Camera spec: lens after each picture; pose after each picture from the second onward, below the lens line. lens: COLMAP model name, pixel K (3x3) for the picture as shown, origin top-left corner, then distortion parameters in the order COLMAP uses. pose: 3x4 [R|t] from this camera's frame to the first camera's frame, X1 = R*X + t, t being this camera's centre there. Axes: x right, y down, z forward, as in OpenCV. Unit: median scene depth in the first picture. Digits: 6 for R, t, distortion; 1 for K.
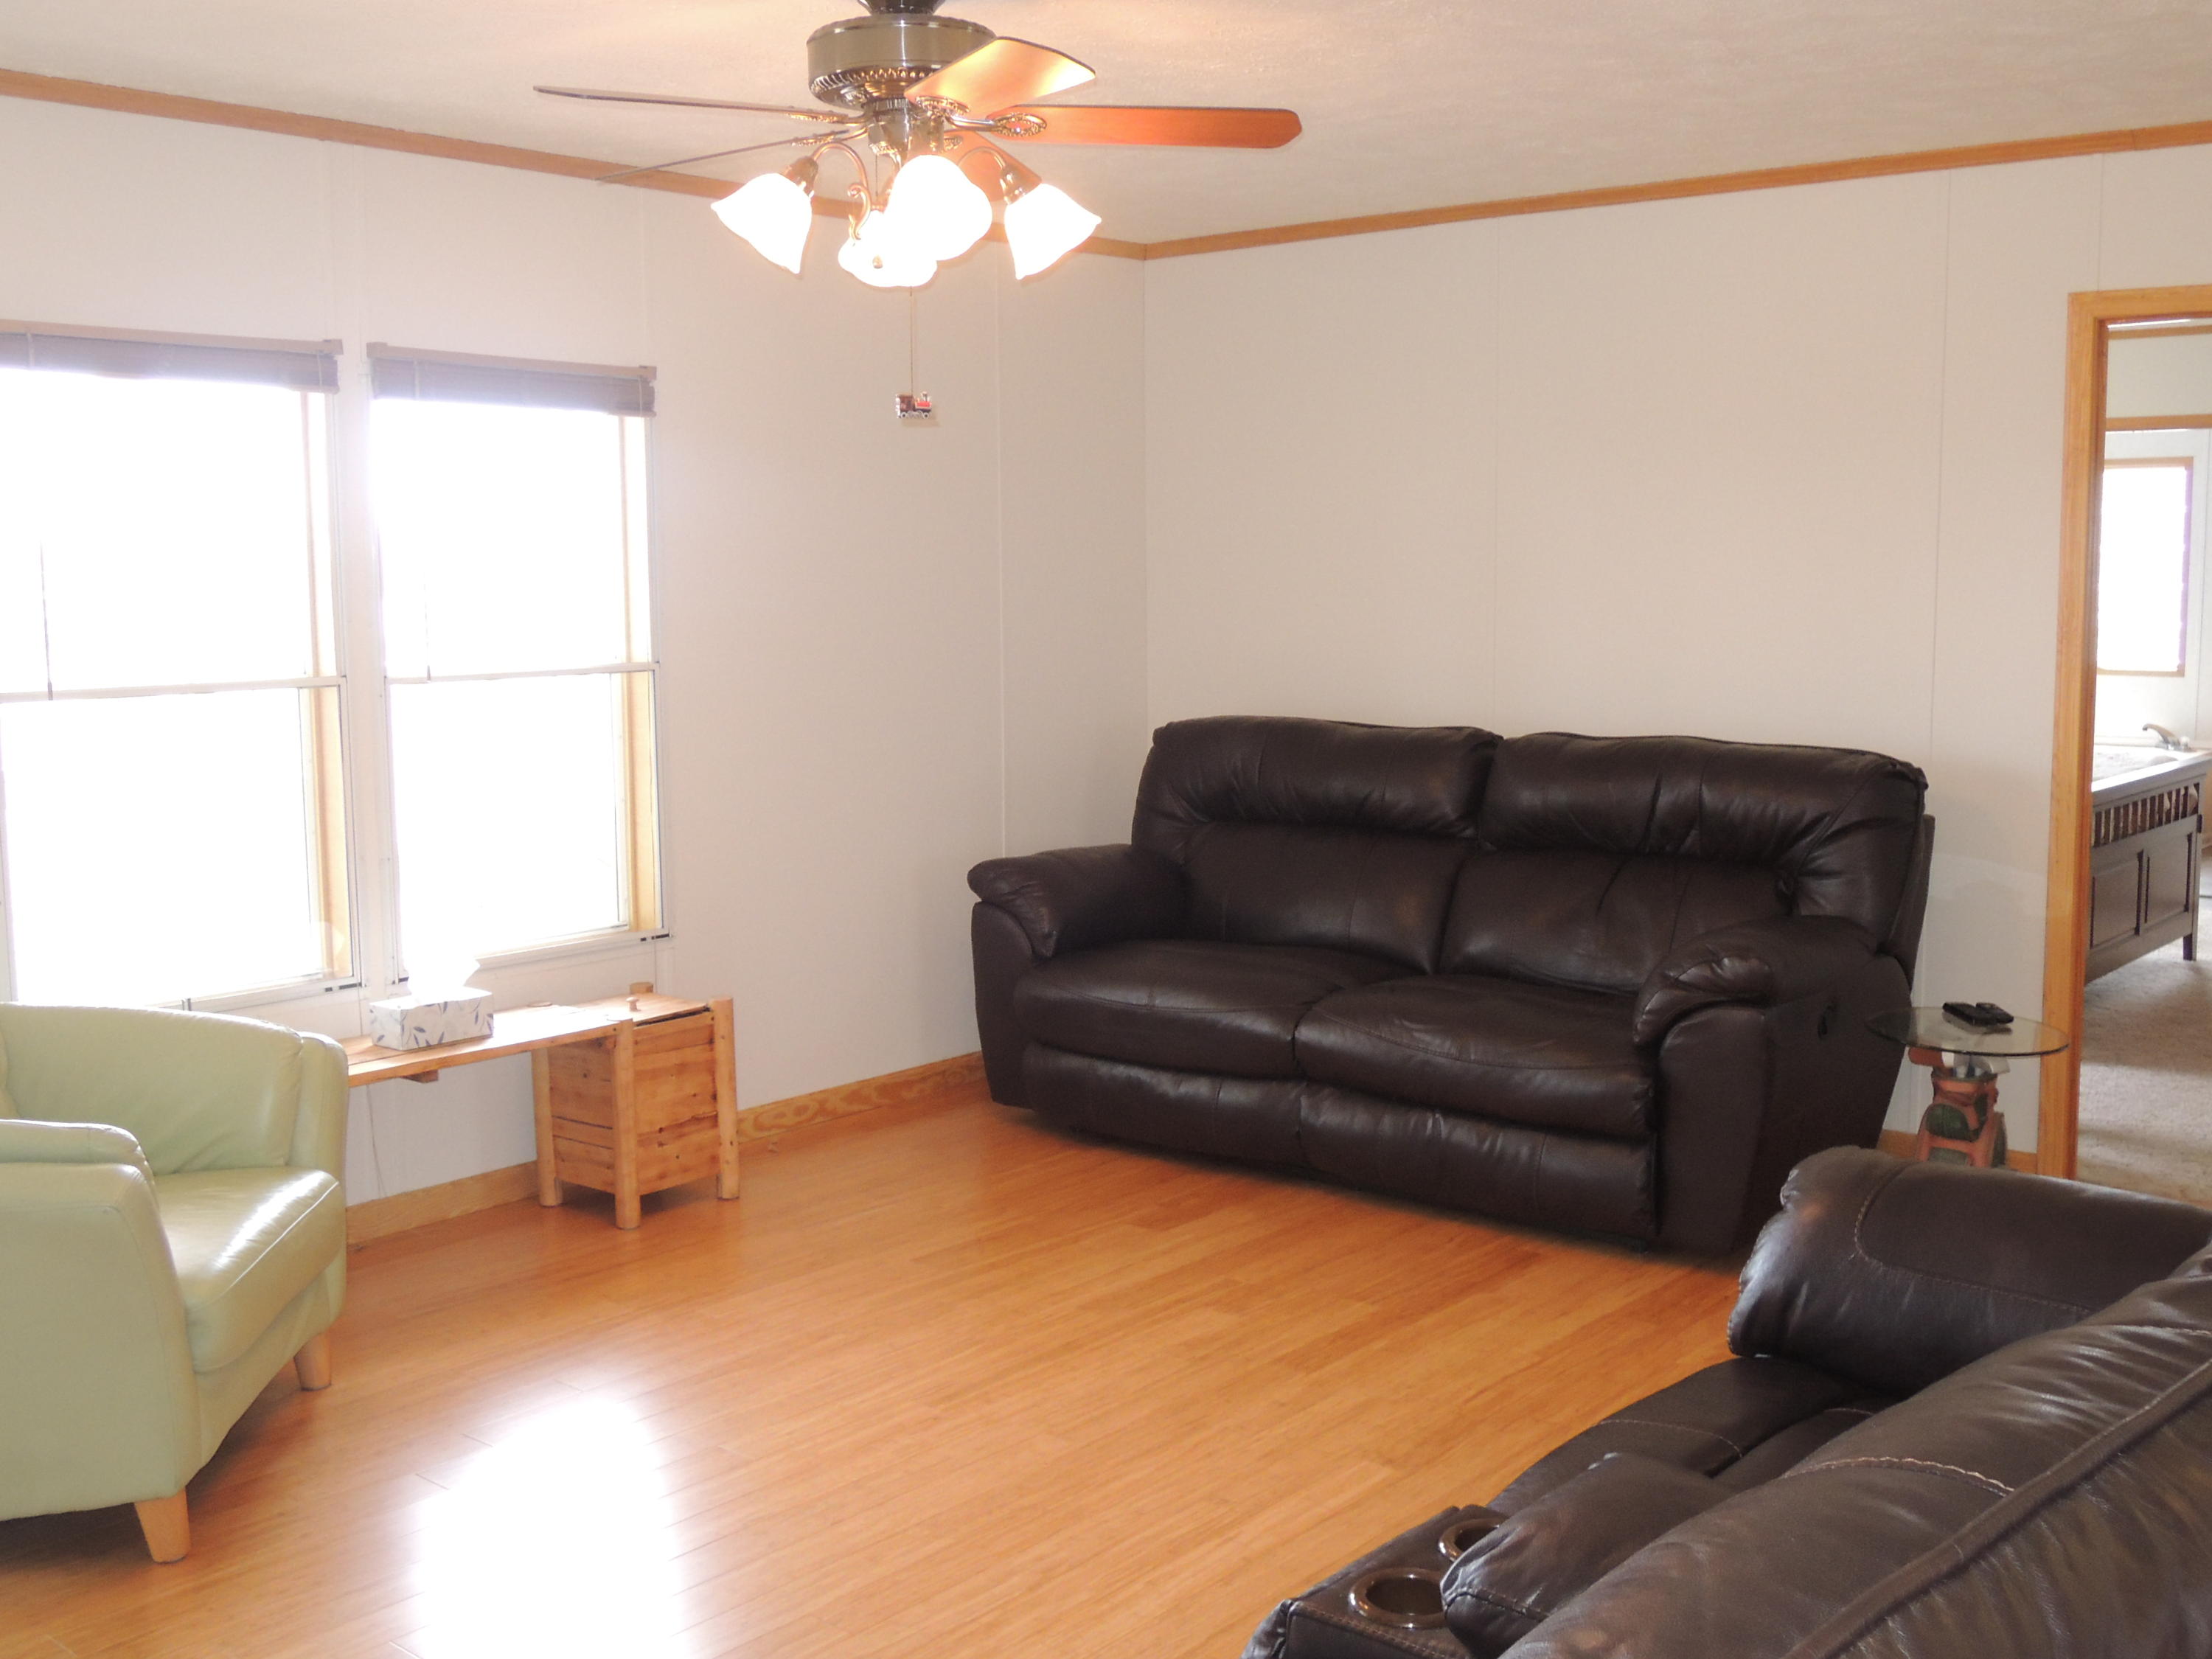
lens RADIAL K [[2225.7, 0, 1095.2], [0, 2225.7, 830.4], [0, 0, 1]] dist [-0.050282, 0.000000]
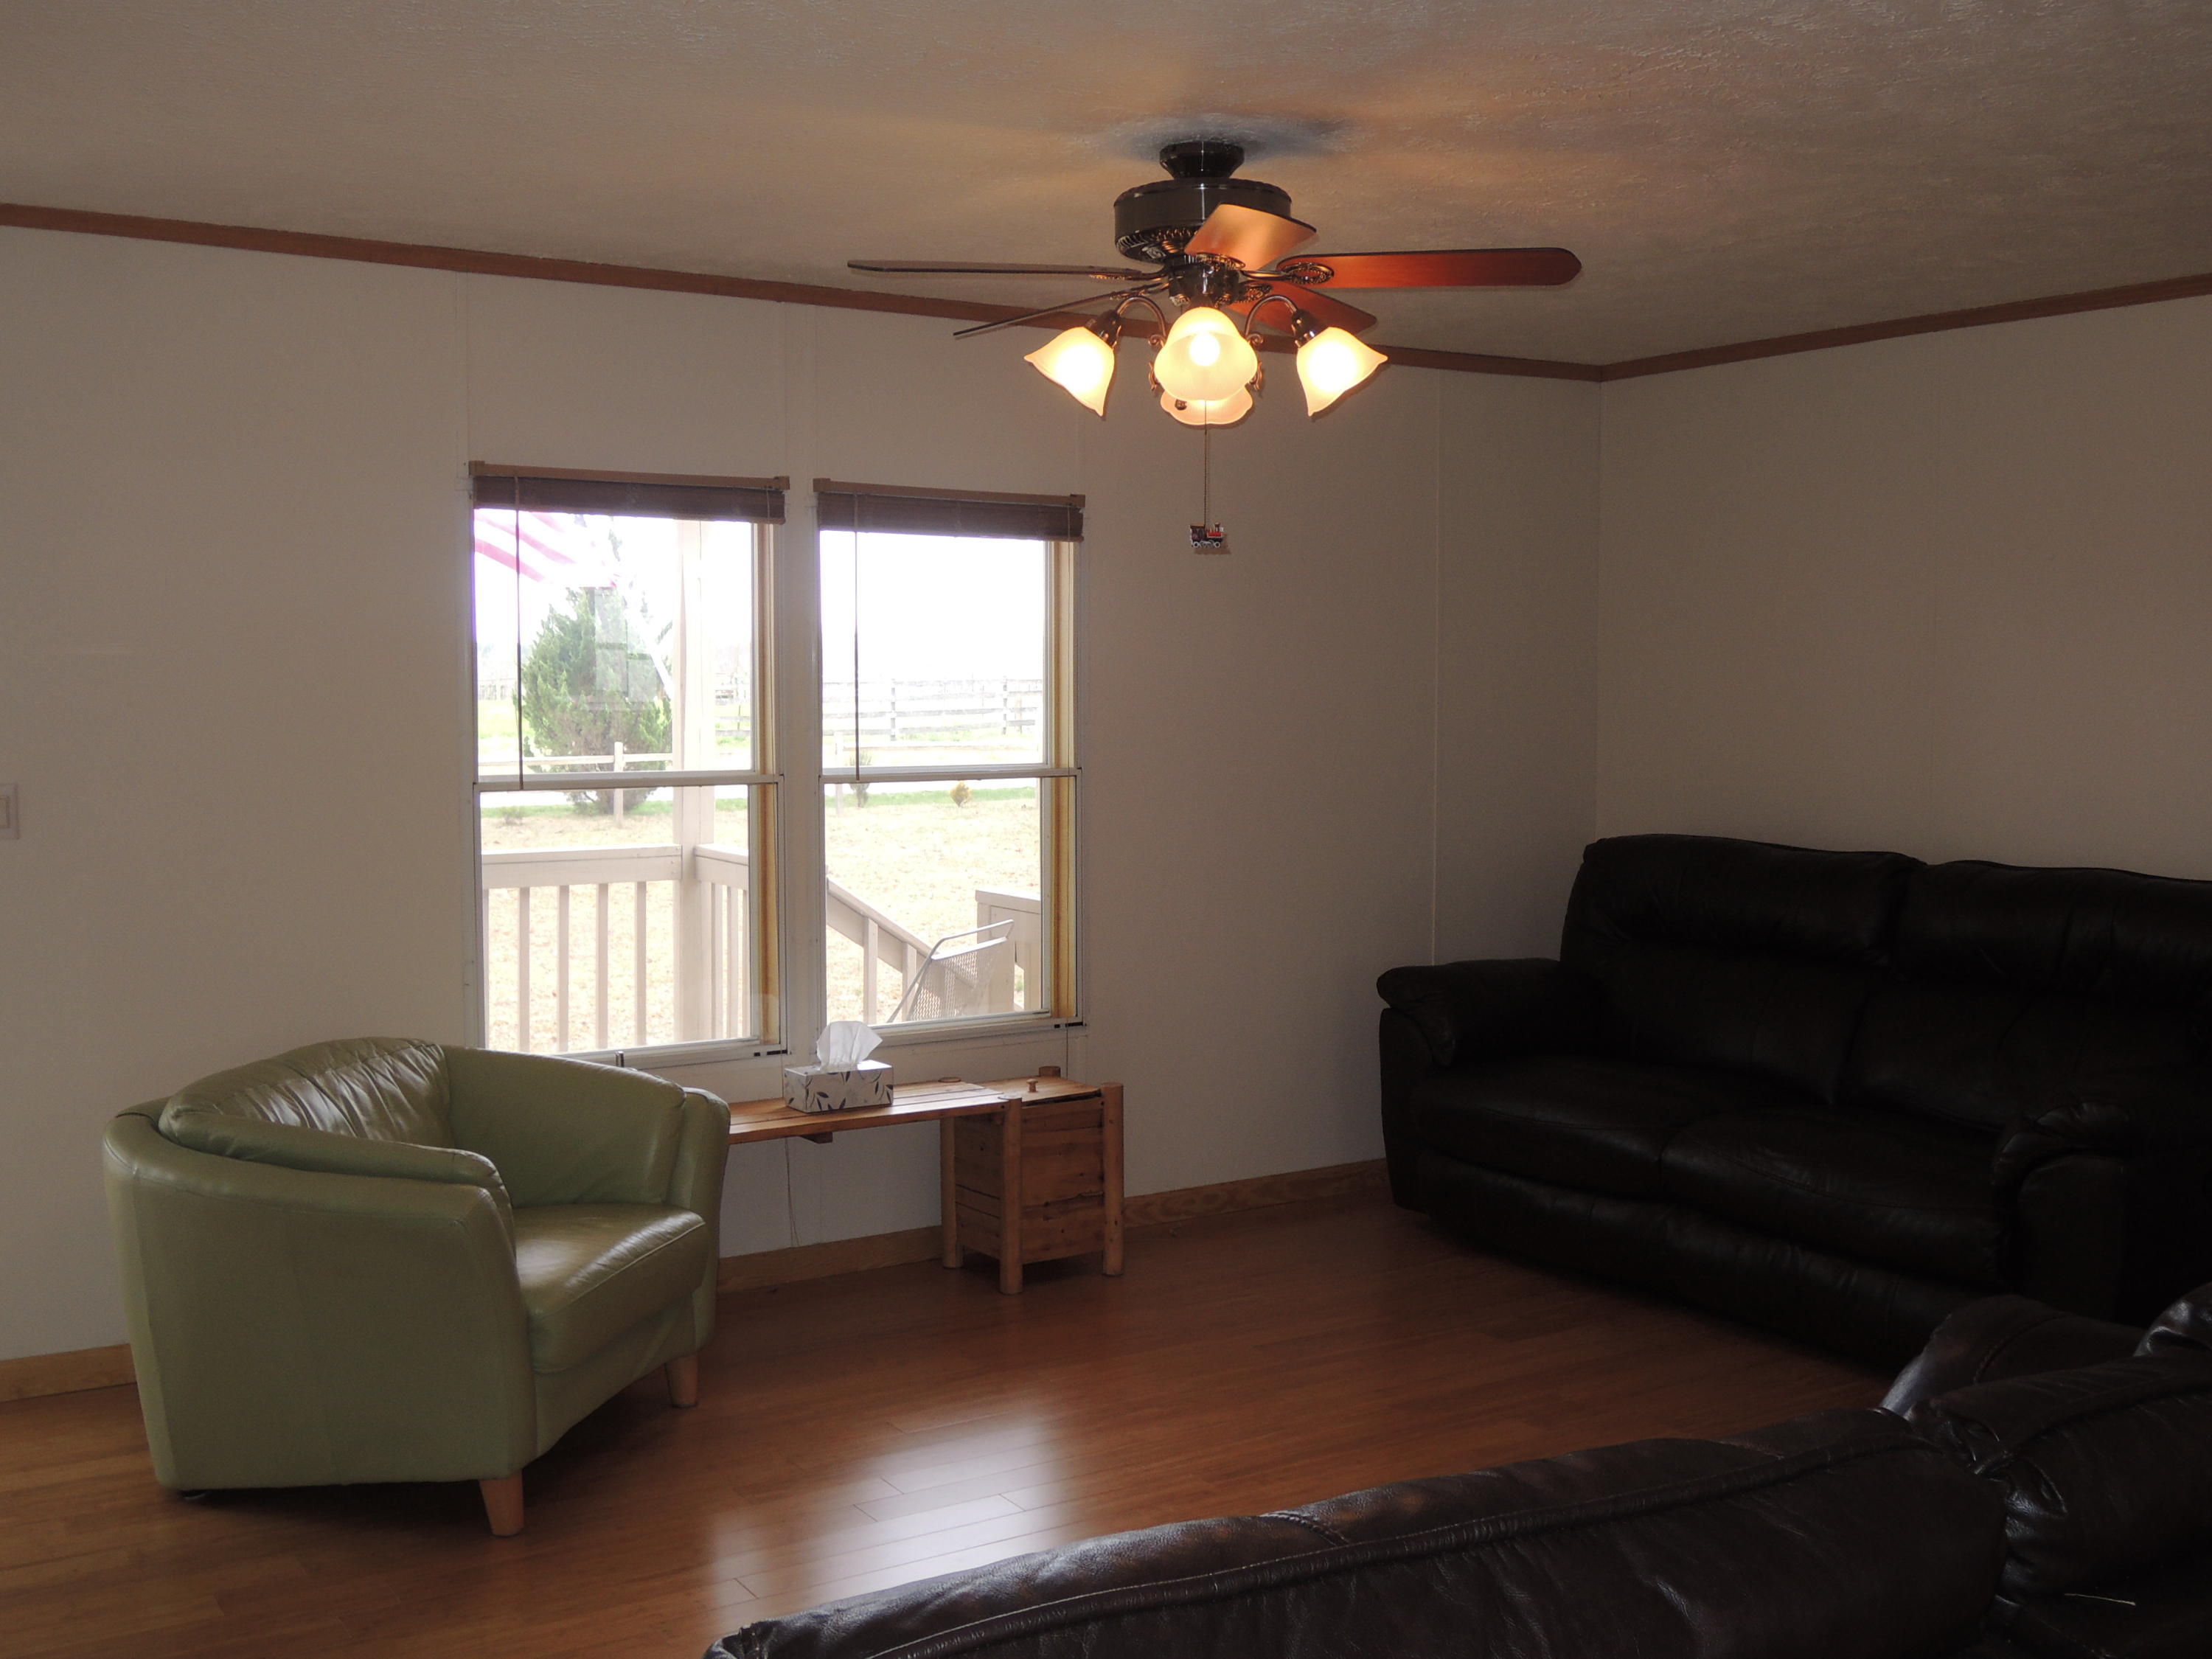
lens RADIAL K [[2225.7, 0, 1119.3], [0, 2225.7, 829.9], [0, 0, 1]] dist [-0.050282, 0.000000]
pose [[0.956998, 0.028307, -0.288709, 0.144988], [-0.042198, 0.998226, -0.042003, -0.001774], [0.287007, 0.052379, 0.956495, -0.025027]]
